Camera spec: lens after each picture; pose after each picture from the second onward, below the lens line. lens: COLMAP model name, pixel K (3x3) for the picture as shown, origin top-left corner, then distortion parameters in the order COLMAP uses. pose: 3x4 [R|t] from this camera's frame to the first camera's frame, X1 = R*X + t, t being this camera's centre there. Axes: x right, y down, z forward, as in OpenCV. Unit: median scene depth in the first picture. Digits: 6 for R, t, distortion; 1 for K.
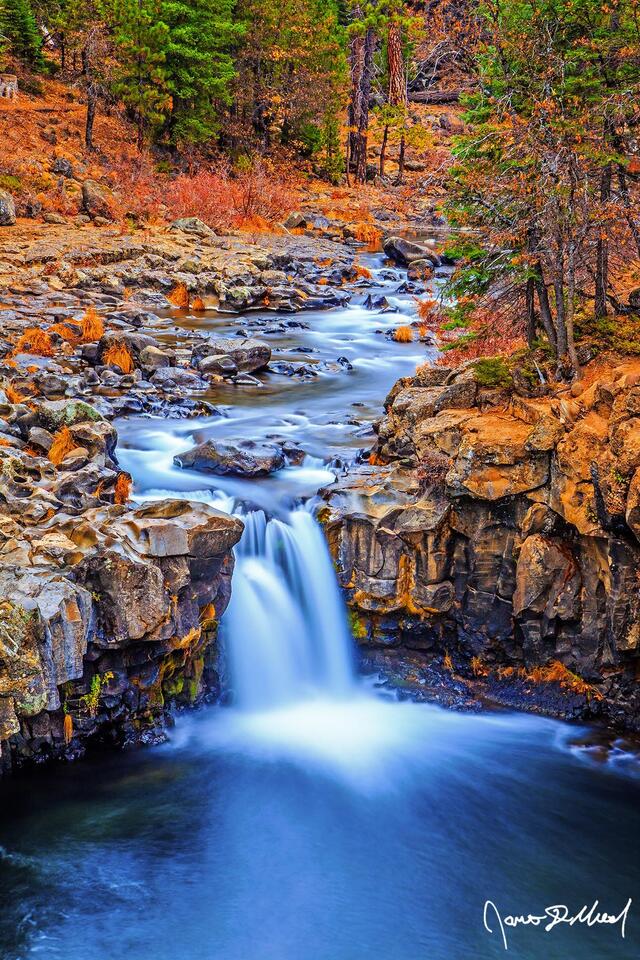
lens RADIAL K [[2406.7, 0, 320.0], [0, 2406.7, 480.0], [0, 0, 1]] dist [0.157918, 0.847088]
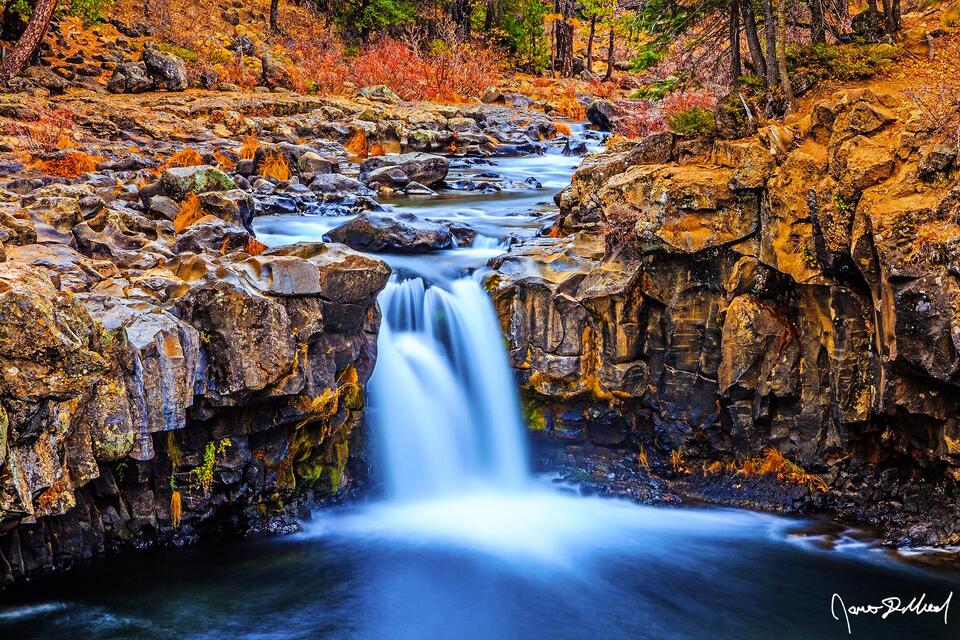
lens RADIAL K [[2406.7, 0, 480.0], [0, 2406.7, 320.0], [0, 0, 1]] dist [0.157918, 0.847088]
pose [[0.999496, -0.010313, -0.030034, 0.022525], [0.008006, 0.997082, -0.075921, 0.092820], [0.030729, 0.075642, 0.996661, 0.159771]]
